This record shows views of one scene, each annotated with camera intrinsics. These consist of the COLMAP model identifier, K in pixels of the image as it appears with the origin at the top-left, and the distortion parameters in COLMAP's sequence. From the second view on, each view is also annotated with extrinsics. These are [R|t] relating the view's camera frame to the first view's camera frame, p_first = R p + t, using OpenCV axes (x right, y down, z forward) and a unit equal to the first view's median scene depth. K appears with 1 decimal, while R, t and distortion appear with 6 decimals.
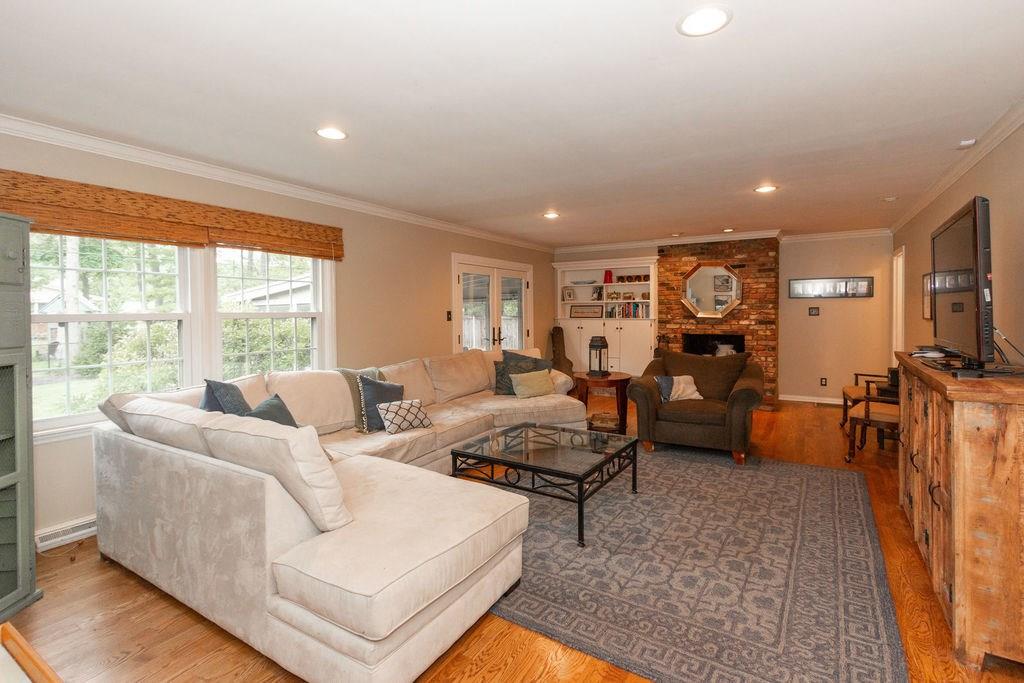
lens RADIAL K [[491.4, 0, 510.4], [0, 491.4, 318.1], [0, 0, 1]] dist [0.005747, -0.001812]
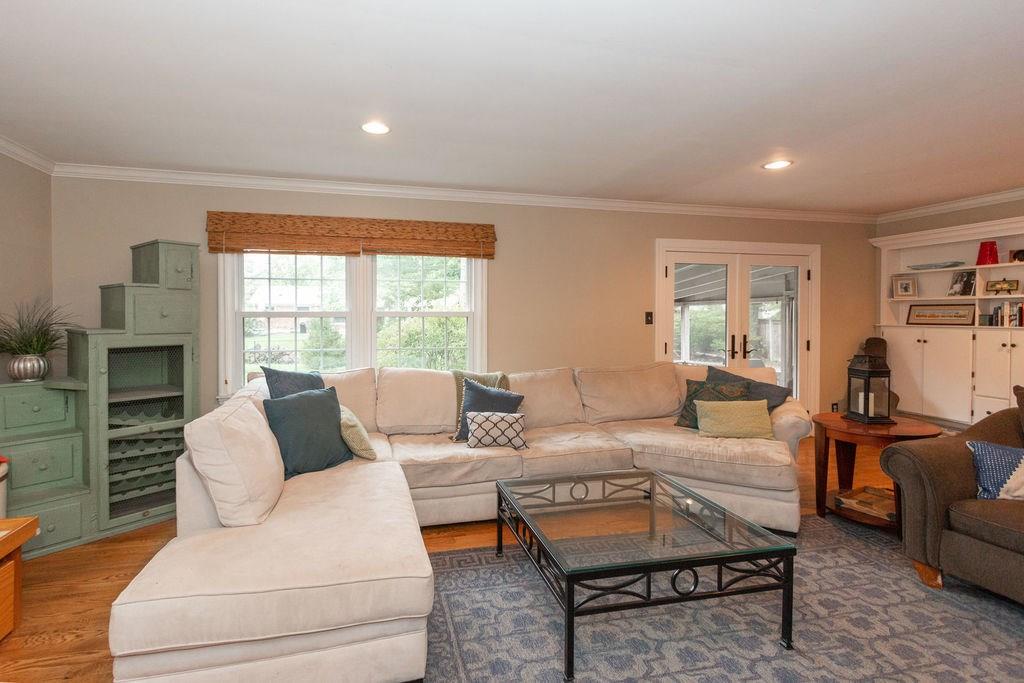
lens RADIAL K [[491.4, 0, 491.4], [0, 491.4, 320.0], [0, 0, 1]] dist [0.005747, -0.001812]
pose [[0.699924, 0.013142, -0.714097, 0.234289], [-0.016022, 0.999868, 0.002697, 0.000740], [0.714038, 0.009554, 0.700042, 0.222875]]
